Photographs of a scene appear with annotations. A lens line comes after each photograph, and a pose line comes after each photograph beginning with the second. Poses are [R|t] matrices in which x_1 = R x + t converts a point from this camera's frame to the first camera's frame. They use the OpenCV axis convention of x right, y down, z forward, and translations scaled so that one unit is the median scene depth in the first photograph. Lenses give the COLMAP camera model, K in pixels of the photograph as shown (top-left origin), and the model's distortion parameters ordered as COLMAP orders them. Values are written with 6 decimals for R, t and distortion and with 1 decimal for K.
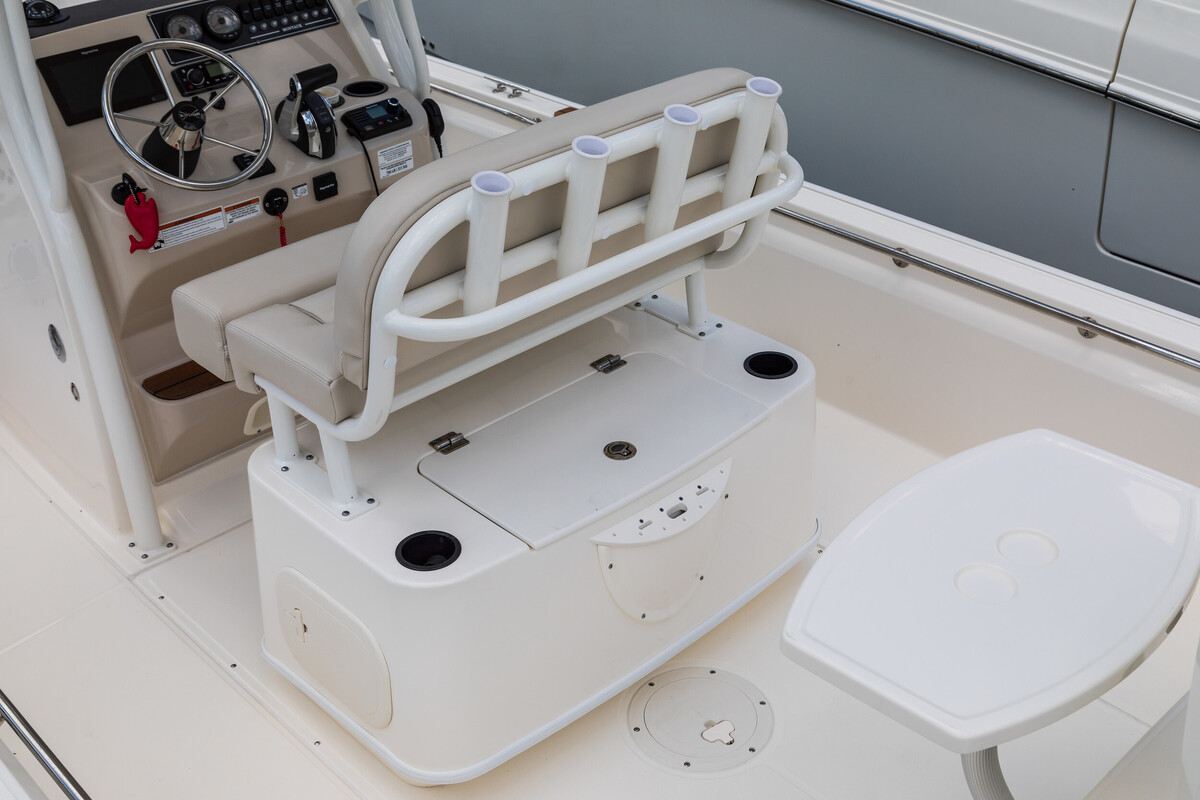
lens RADIAL K [[1394.7, 0, 600.0], [0, 1394.7, 400.0], [0, 0, 1]] dist [-0.003064, -0.004835]
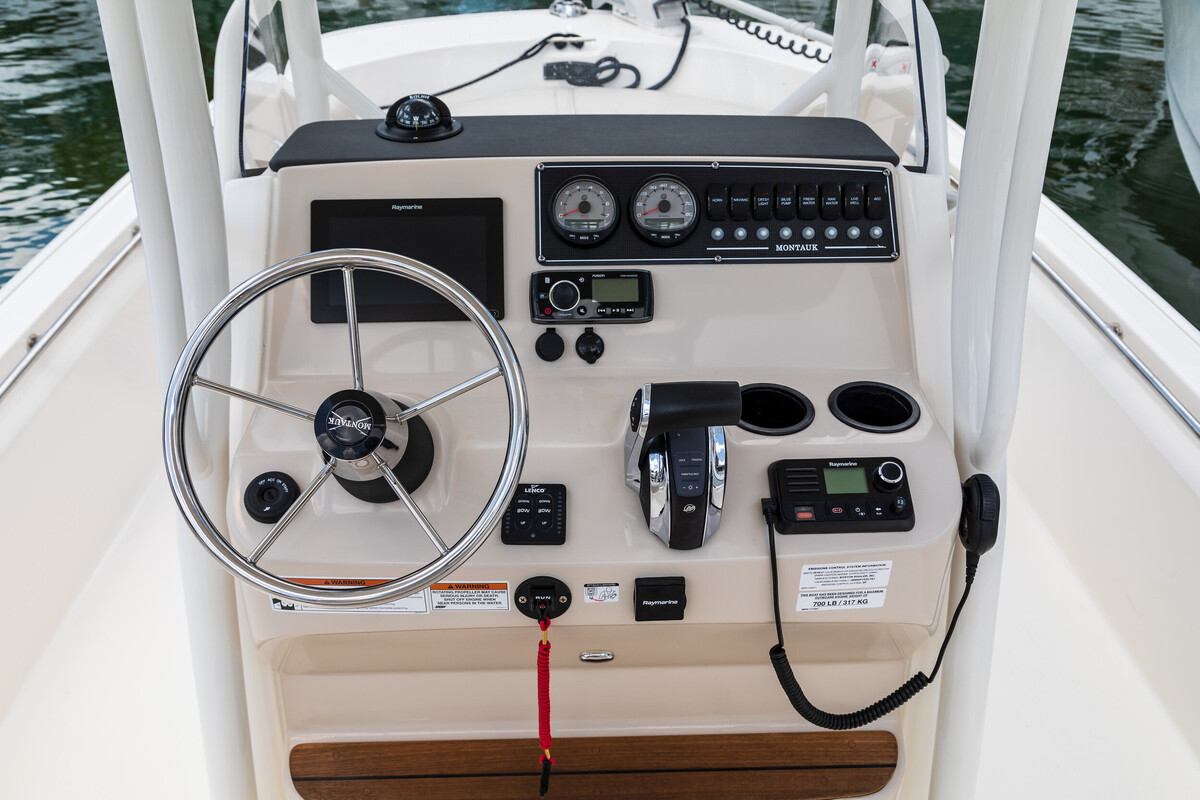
lens RADIAL K [[1054.1, 0, 600.0], [0, 1054.1, 400.0], [0, 0, 1]] dist [0.052688, 0.000611]
pose [[0.749446, 0.380820, -0.541578, -0.038090], [-0.364017, 0.920289, 0.143384, -0.253303], [0.553012, 0.089685, 0.828332, 0.653736]]
